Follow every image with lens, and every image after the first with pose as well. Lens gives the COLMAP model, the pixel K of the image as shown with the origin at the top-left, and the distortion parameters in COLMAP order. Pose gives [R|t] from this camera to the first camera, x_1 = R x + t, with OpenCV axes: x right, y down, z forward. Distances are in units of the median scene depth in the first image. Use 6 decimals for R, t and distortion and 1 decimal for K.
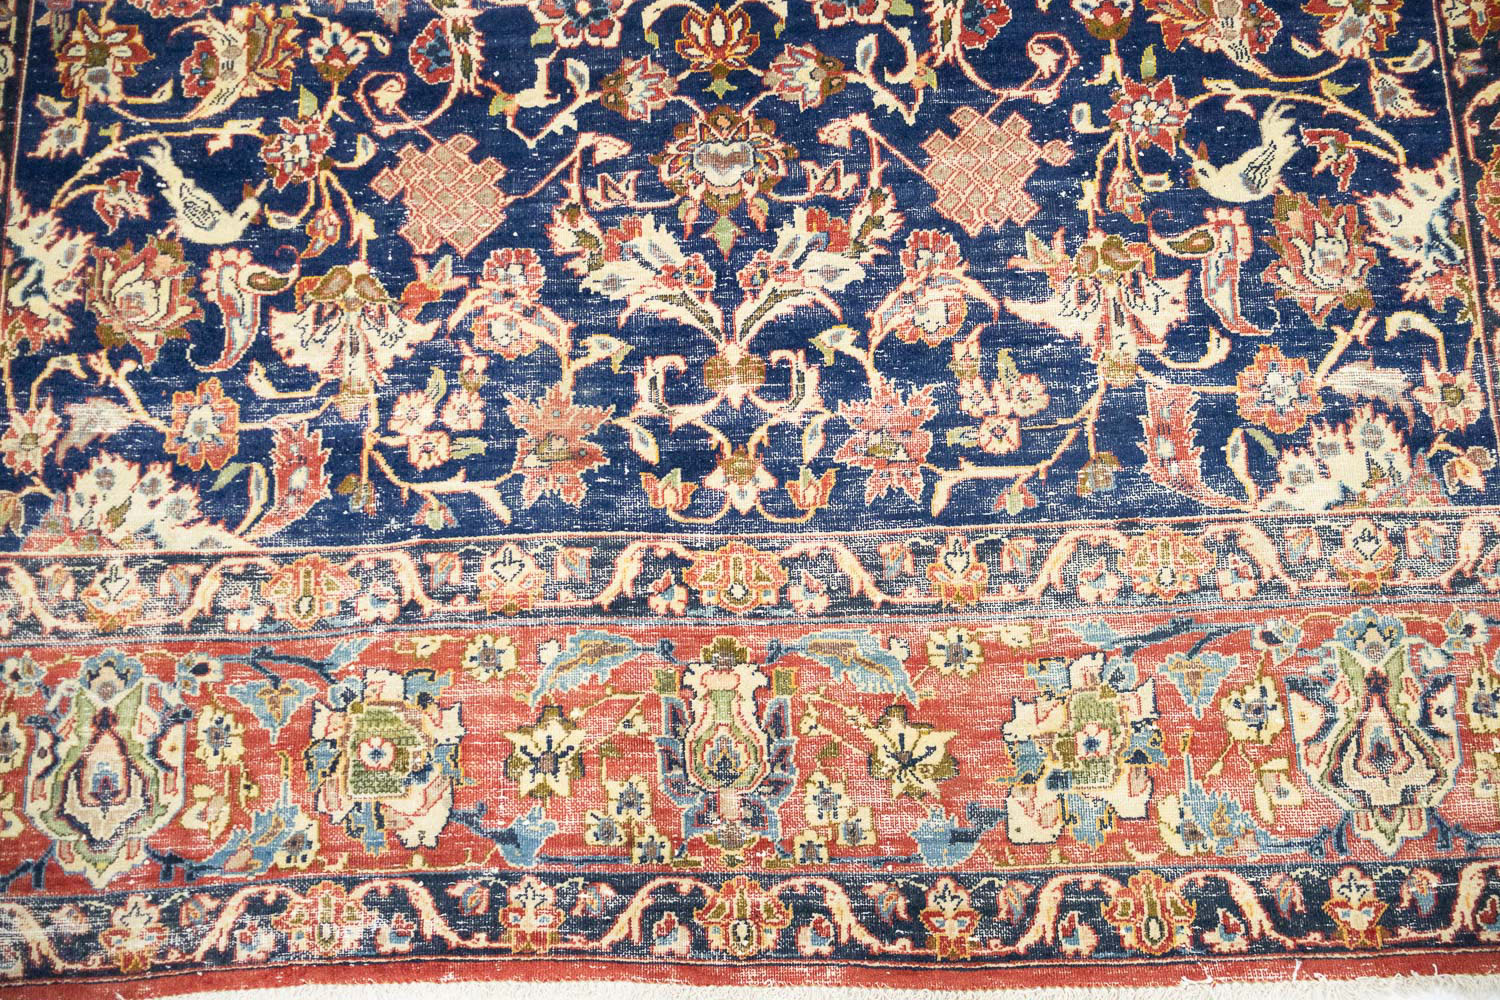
lens RADIAL K [[1235.9, 0, 733.7], [0, 1235.9, 491.4], [0, 0, 1]] dist [-0.006947, 0.007741]
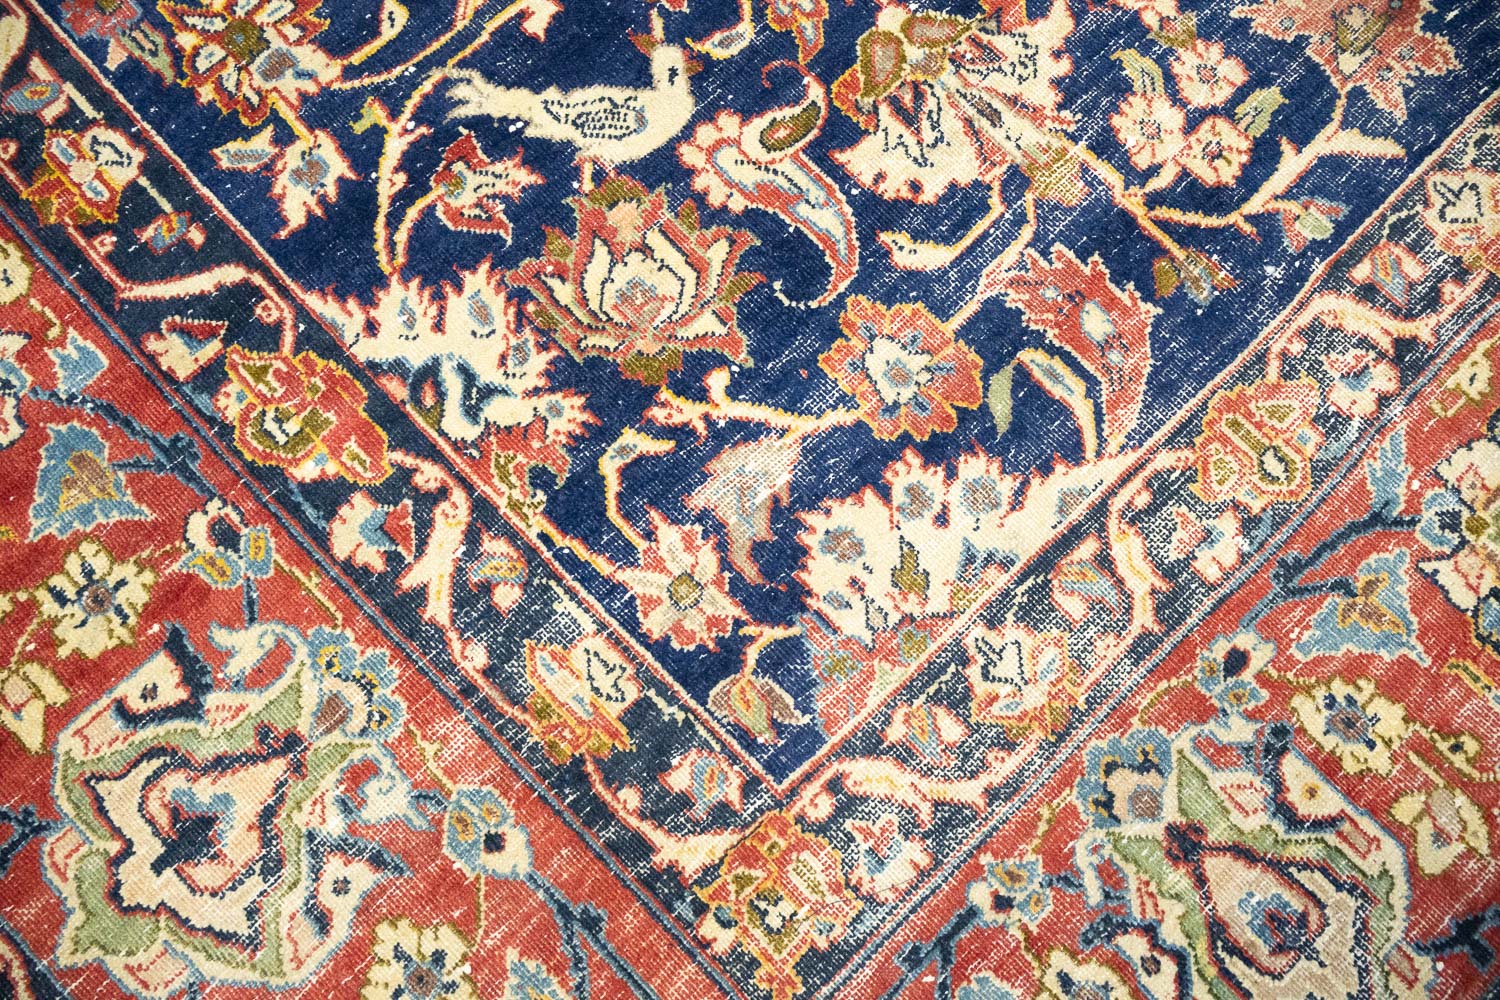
lens RADIAL K [[1235.9, 0, 758.3], [0, 1235.9, 495.7], [0, 0, 1]] dist [-0.006947, 0.007741]
pose [[0.745756, -0.642910, 0.174685, -0.635165], [0.644318, 0.762683, 0.056290, -0.085043], [-0.169419, 0.070574, 0.983014, 0.469385]]
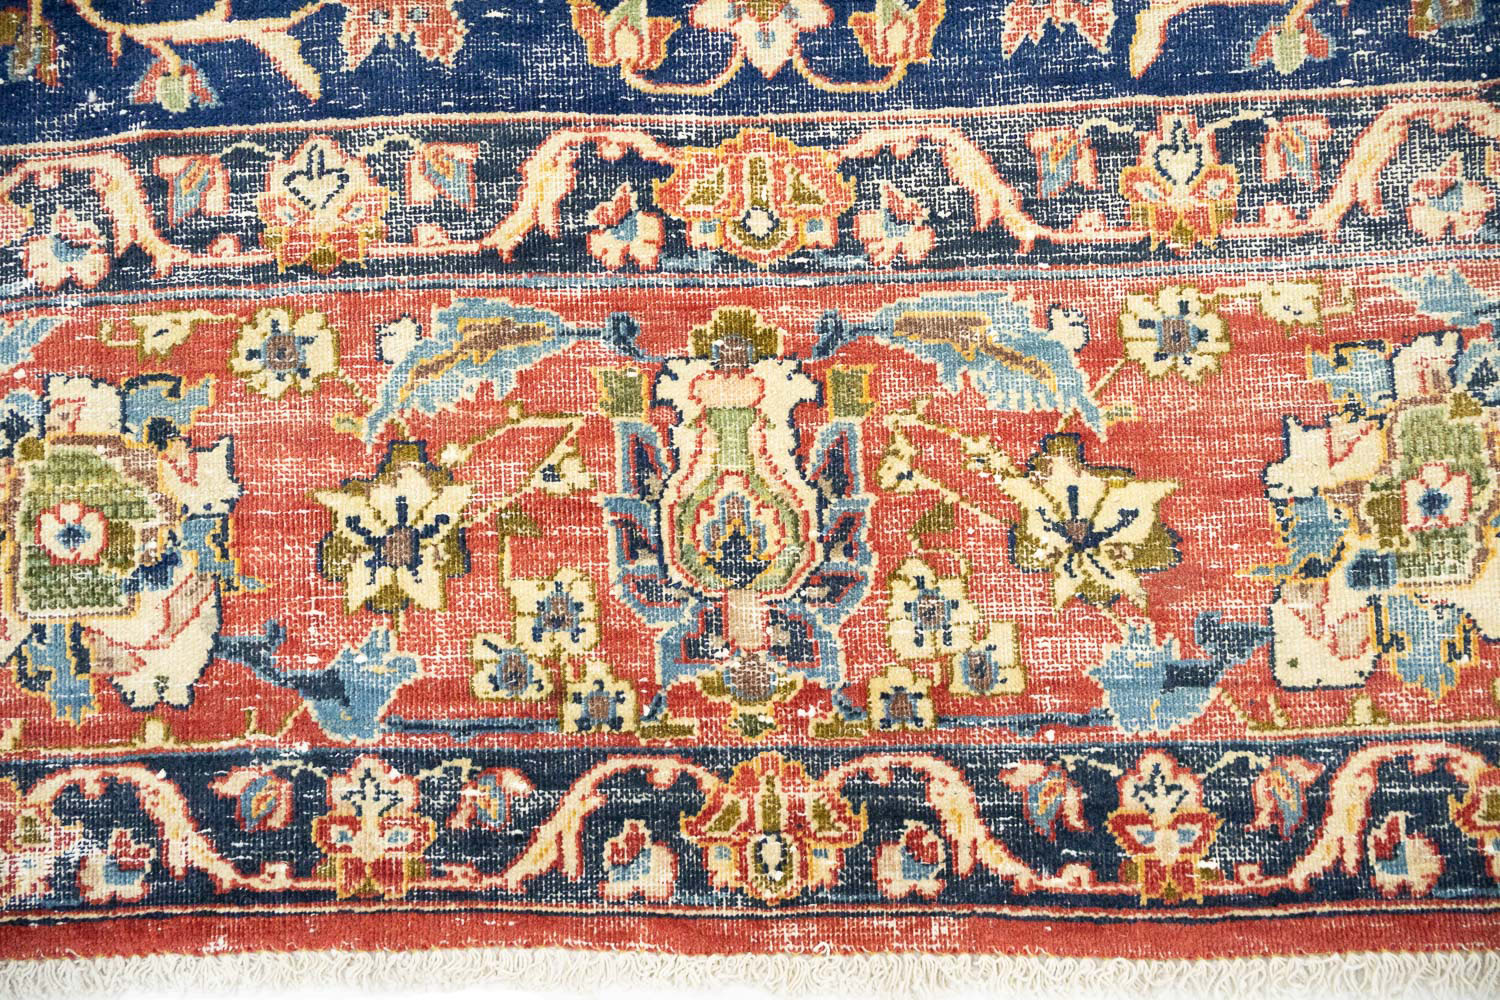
lens RADIAL K [[1235.9, 0, 763.0], [0, 1235.9, 500.0], [0, 0, 1]] dist [-0.006947, 0.007741]
pose [[0.999733, -0.007521, 0.021844, -0.006939], [0.004500, 0.990809, 0.135193, 0.124133], [-0.022660, -0.135058, 0.990579, 0.459634]]
